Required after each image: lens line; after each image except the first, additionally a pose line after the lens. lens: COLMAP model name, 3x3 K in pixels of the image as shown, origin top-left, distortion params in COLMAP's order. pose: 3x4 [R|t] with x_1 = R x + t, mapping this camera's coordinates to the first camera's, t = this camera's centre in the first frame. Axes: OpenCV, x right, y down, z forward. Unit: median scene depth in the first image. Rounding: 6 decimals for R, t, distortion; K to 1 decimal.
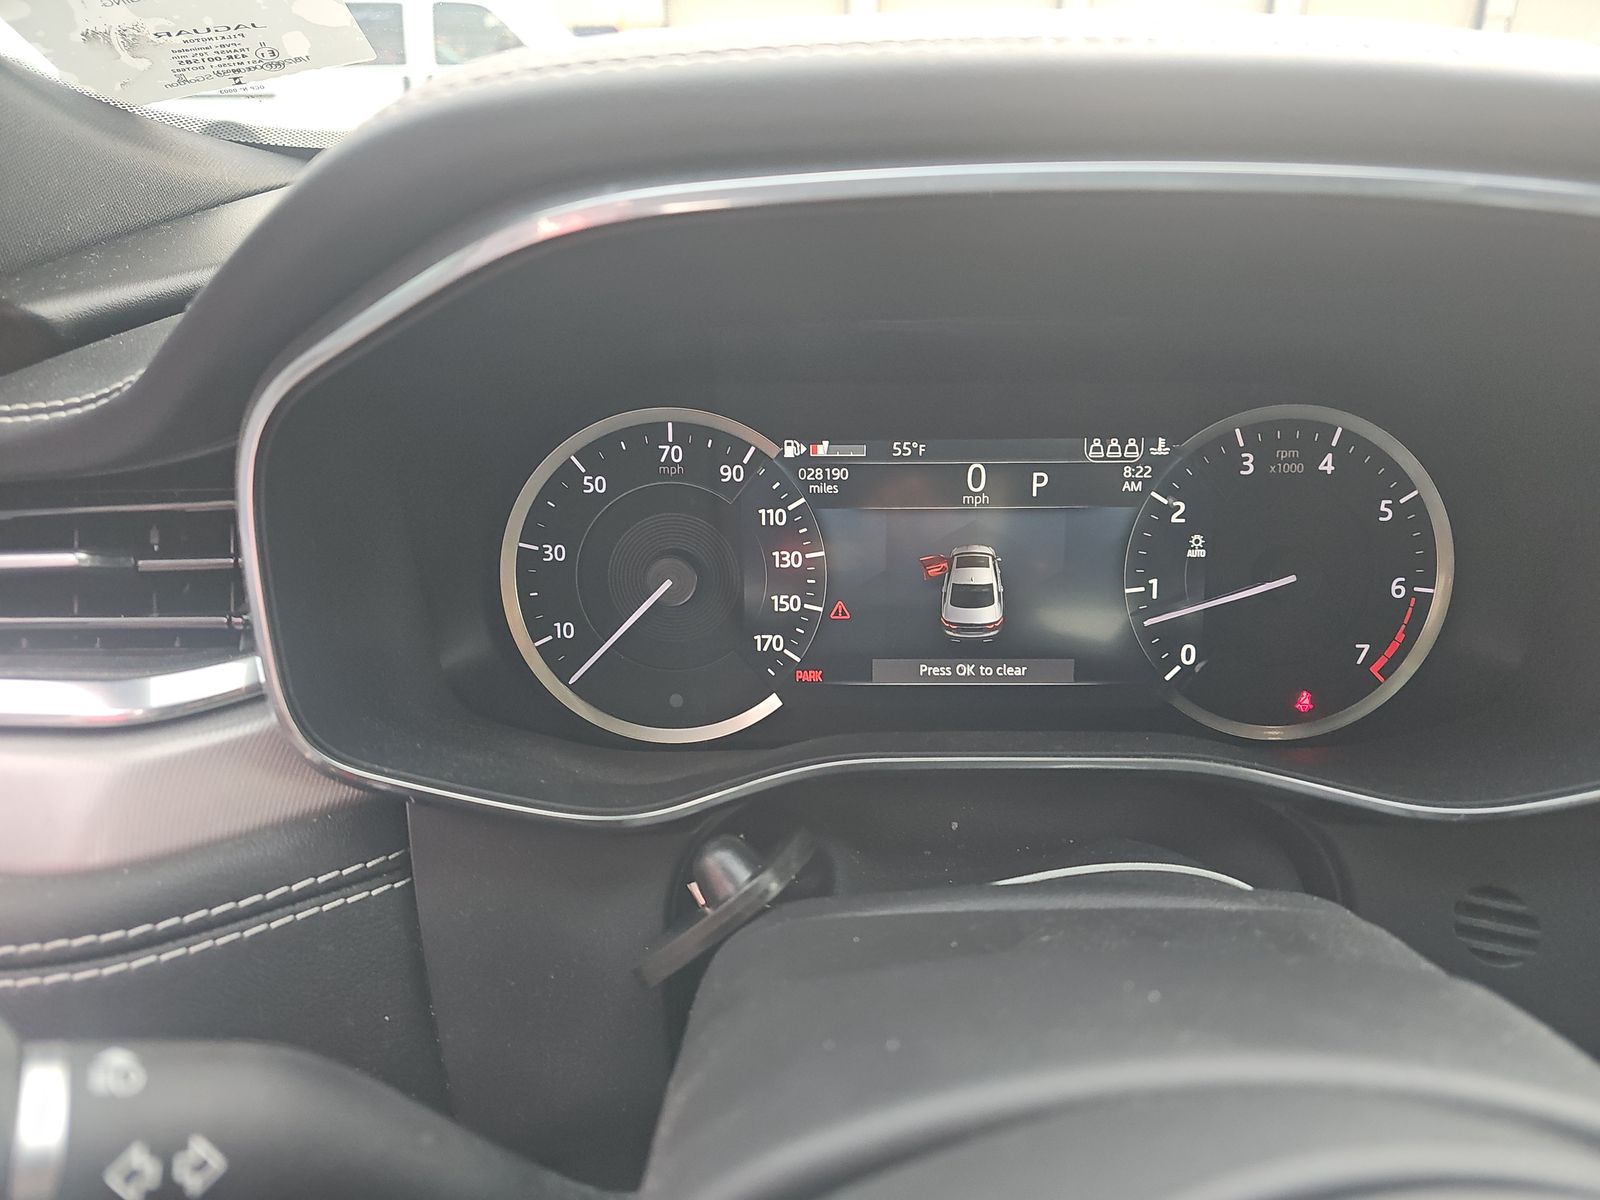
lens RADIAL K [[1084.5, 0, 823.0], [0, 1084.5, 606.6], [0, 0, 1]] dist [0.047581, -0.048671]
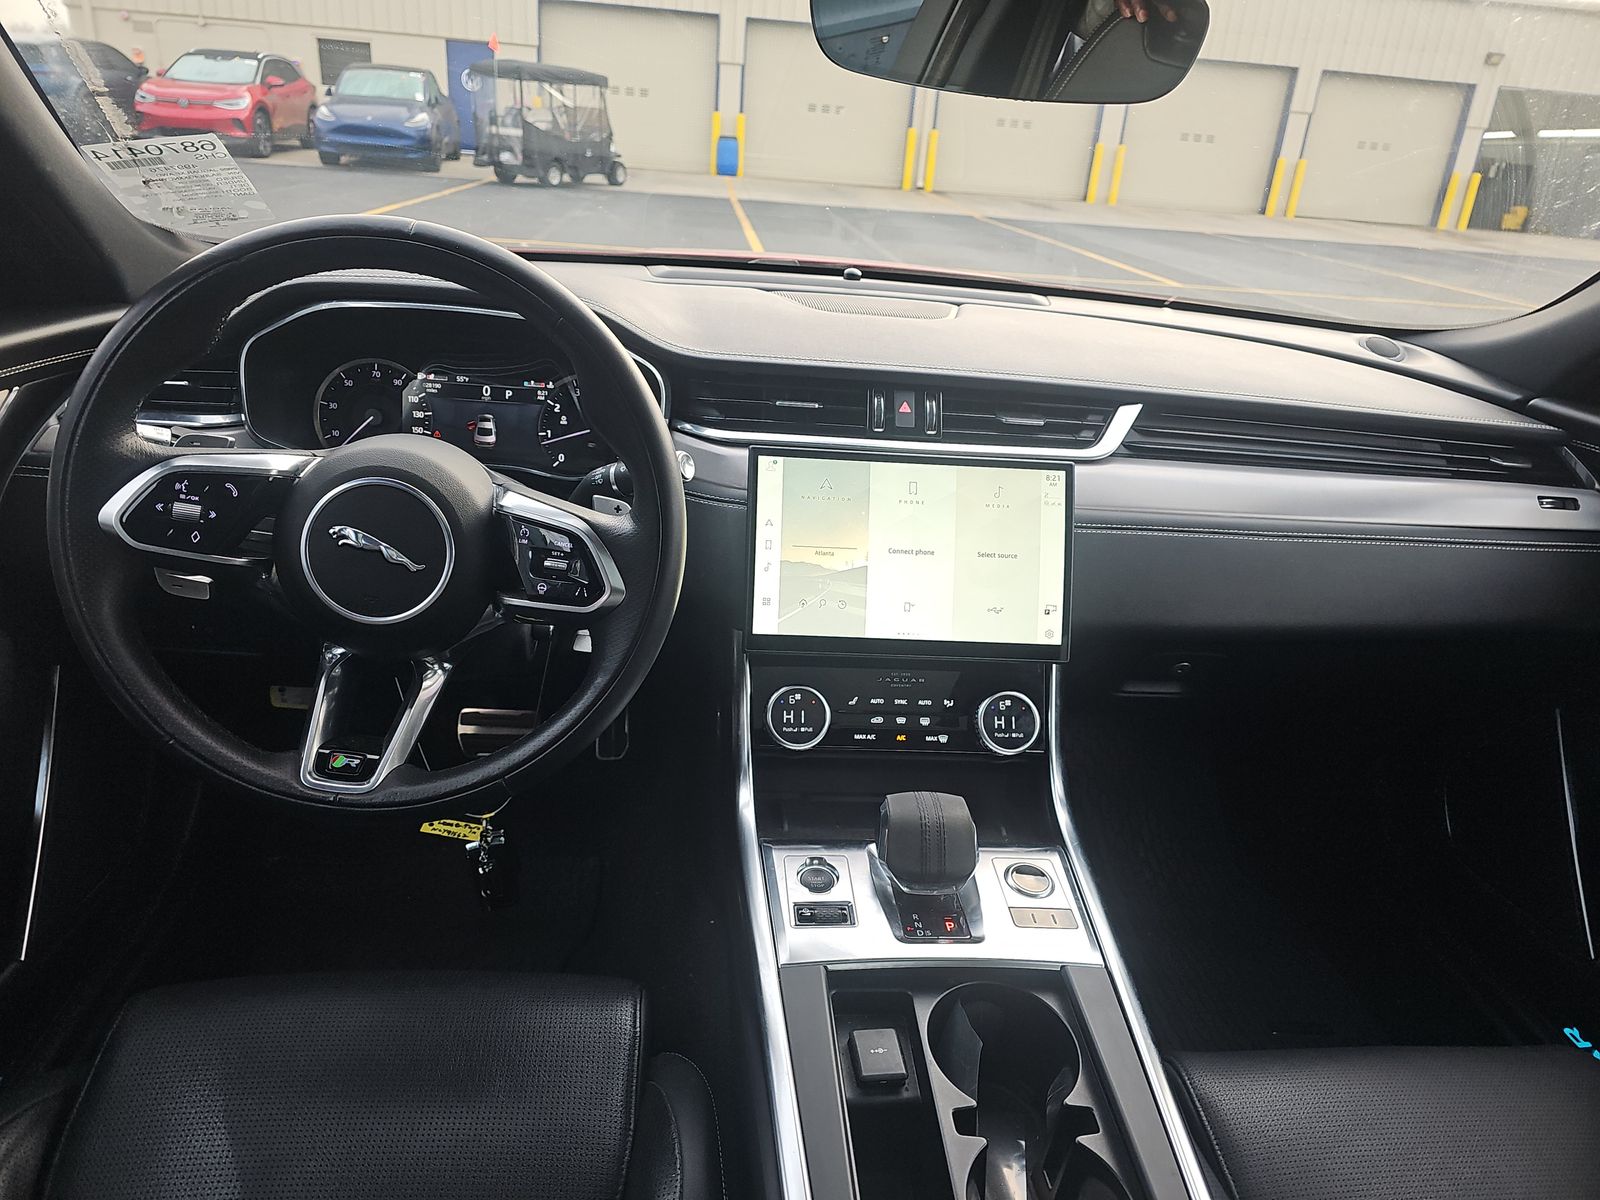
lens RADIAL K [[1081.8, 0, 800.0], [0, 1081.8, 600.0], [0, 0, 1]] dist [0.047272, -0.002780]
pose [[0.993482, 0.046216, 0.104195, 0.701193], [-0.043356, 0.998623, -0.029552, 0.494191], [-0.105418, 0.024842, 0.994118, -1.990417]]
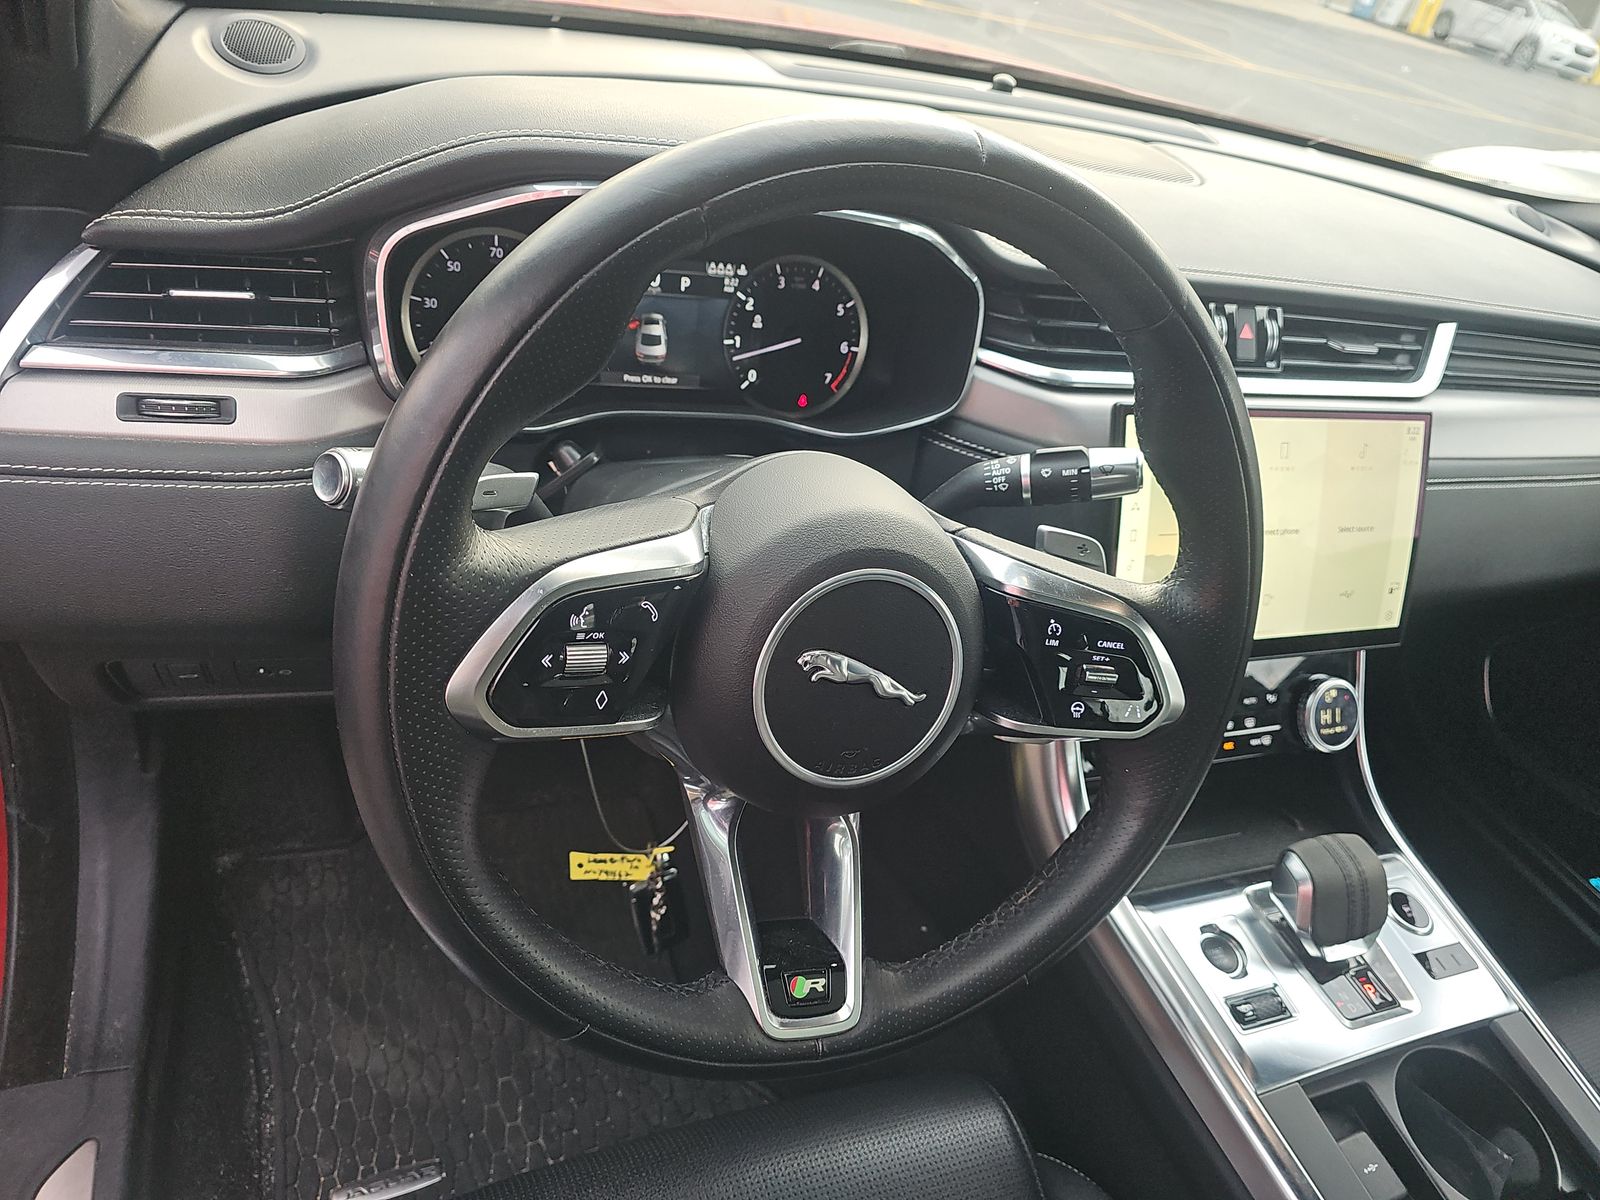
lens RADIAL K [[1084.5, 0, 823.0], [0, 1084.5, 606.6], [0, 0, 1]] dist [0.047581, -0.048671]
pose [[0.913738, -0.045129, 0.403790, -0.403468], [-0.043976, 0.976990, 0.208704, 0.036737], [-0.403918, -0.208458, 0.890728, -1.005121]]
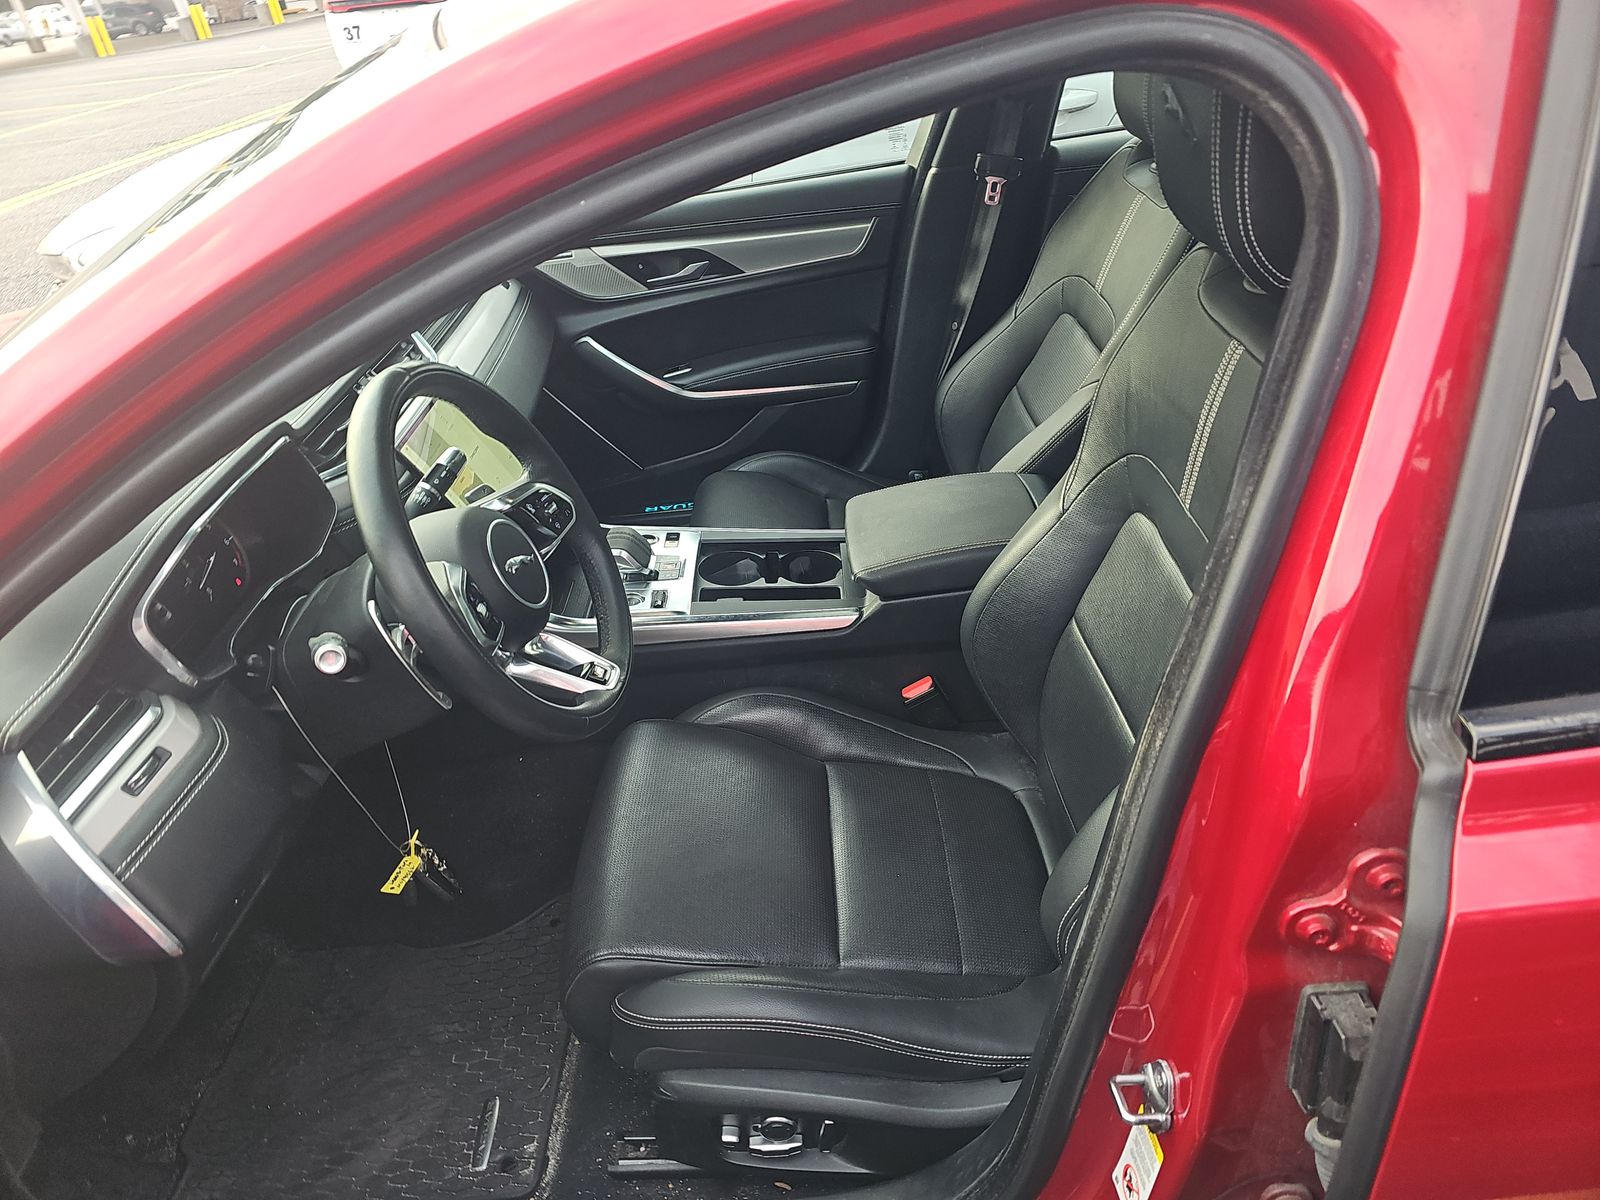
lens RADIAL K [[1084.5, 0, 823.0], [0, 1084.5, 606.6], [0, 0, 1]] dist [0.047581, -0.048671]
pose [[-0.014205, -0.535639, 0.844328, -2.466290], [0.516121, 0.719298, 0.465004, -0.497027], [-0.856398, 0.442381, 0.266237, -1.384459]]
